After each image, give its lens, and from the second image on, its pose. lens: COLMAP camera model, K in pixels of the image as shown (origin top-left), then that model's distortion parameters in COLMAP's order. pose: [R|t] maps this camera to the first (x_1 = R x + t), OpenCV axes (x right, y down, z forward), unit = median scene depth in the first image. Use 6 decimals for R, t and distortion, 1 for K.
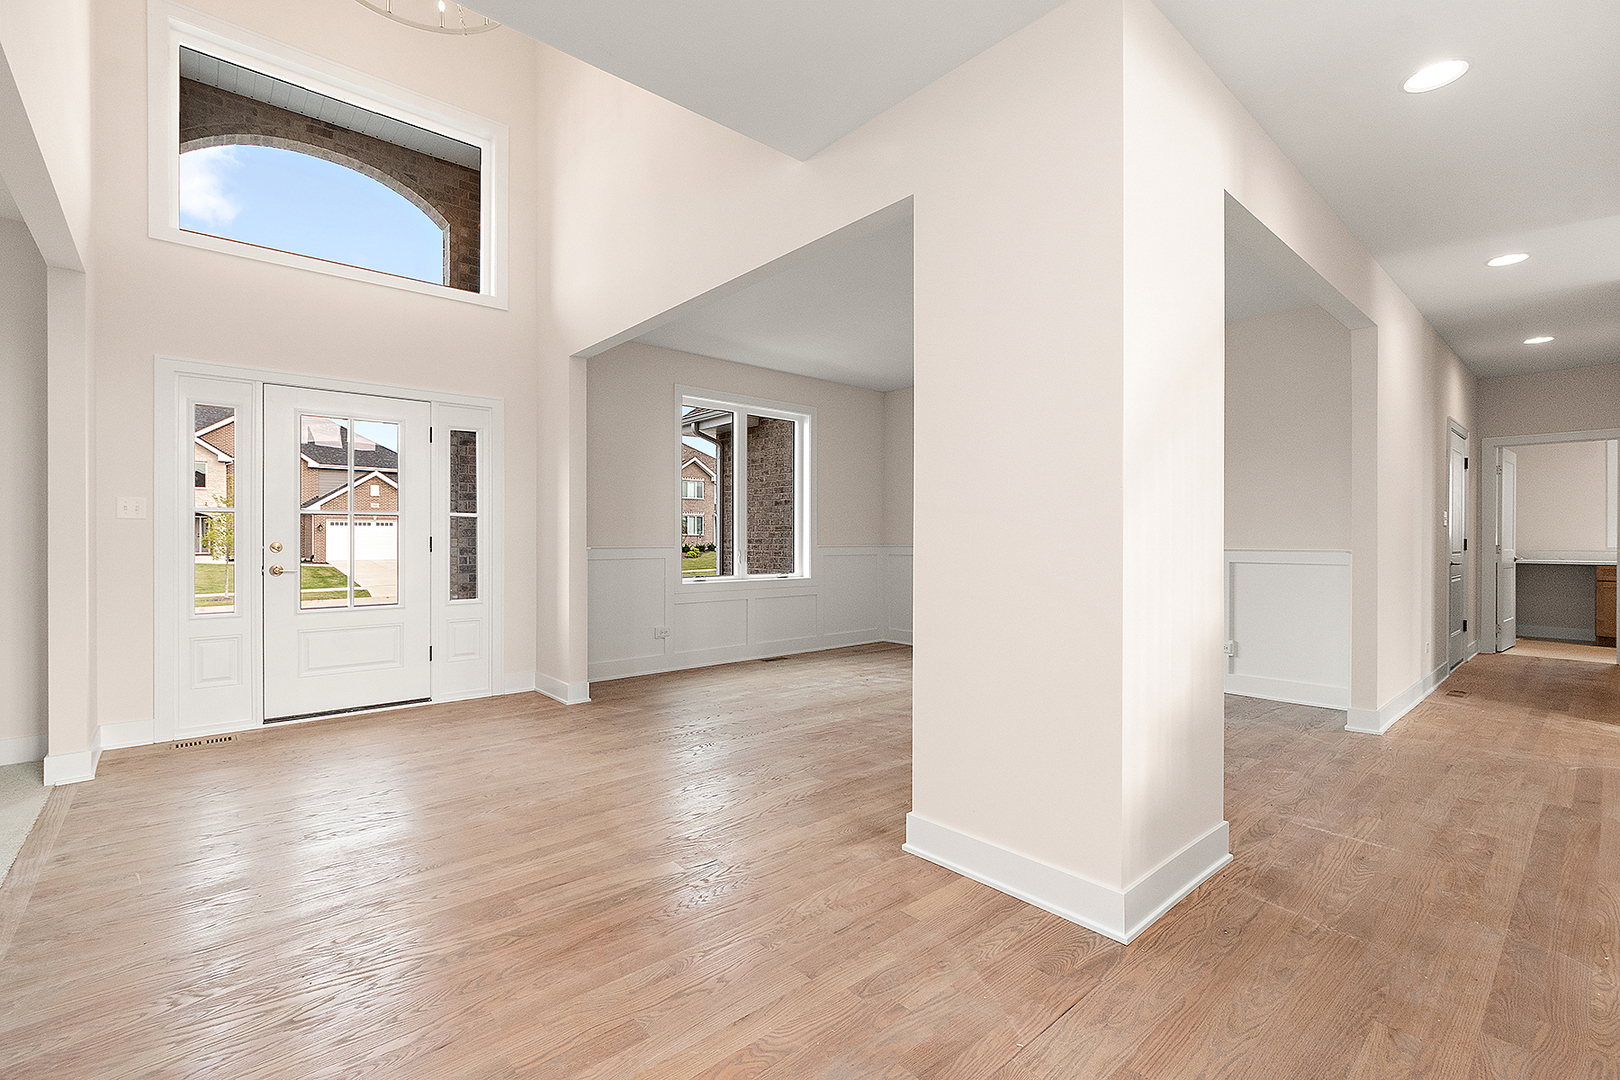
lens RADIAL K [[723.7, 0, 812.2], [0, 723.7, 540.9], [0, 0, 1]] dist [0.000810, 0.001773]
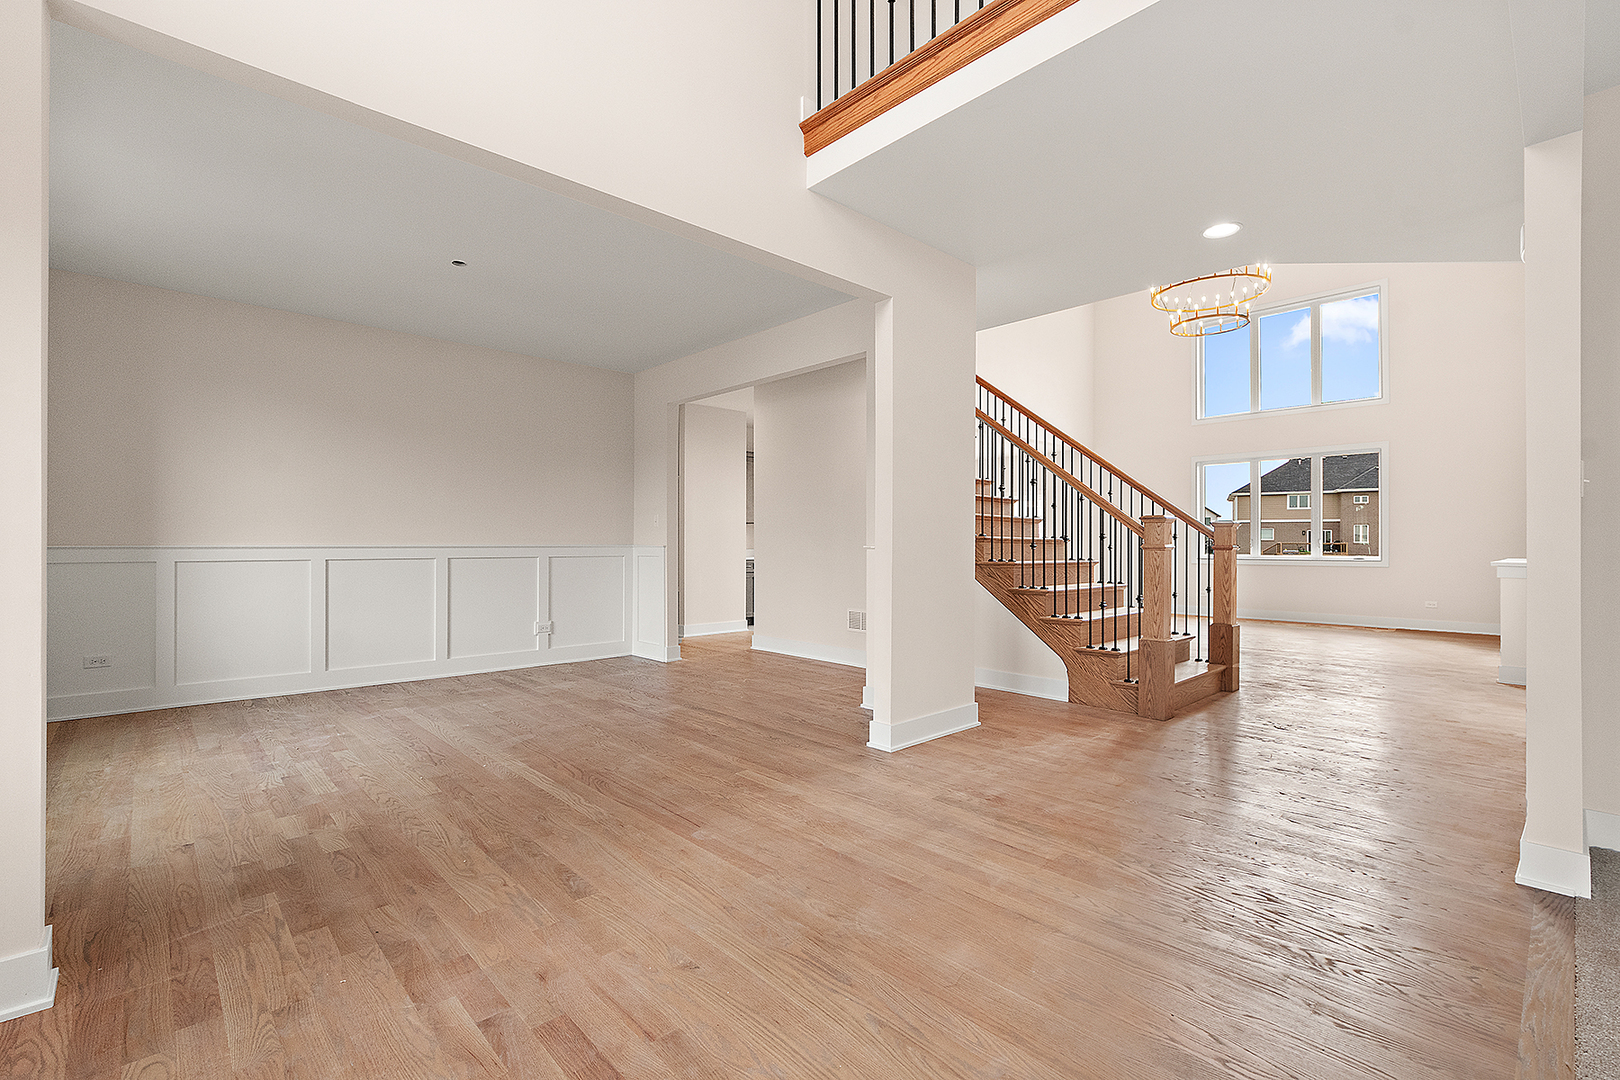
lens RADIAL K [[723.7, 0, 810.6], [0, 723.7, 546.1], [0, 0, 1]] dist [0.000810, 0.001773]
pose [[-0.046432, 0.001341, 0.998921, -1.393984], [0.000150, 0.999999, -0.001336, 0.024373], [-0.998921, 0.000088, -0.046432, 1.325389]]
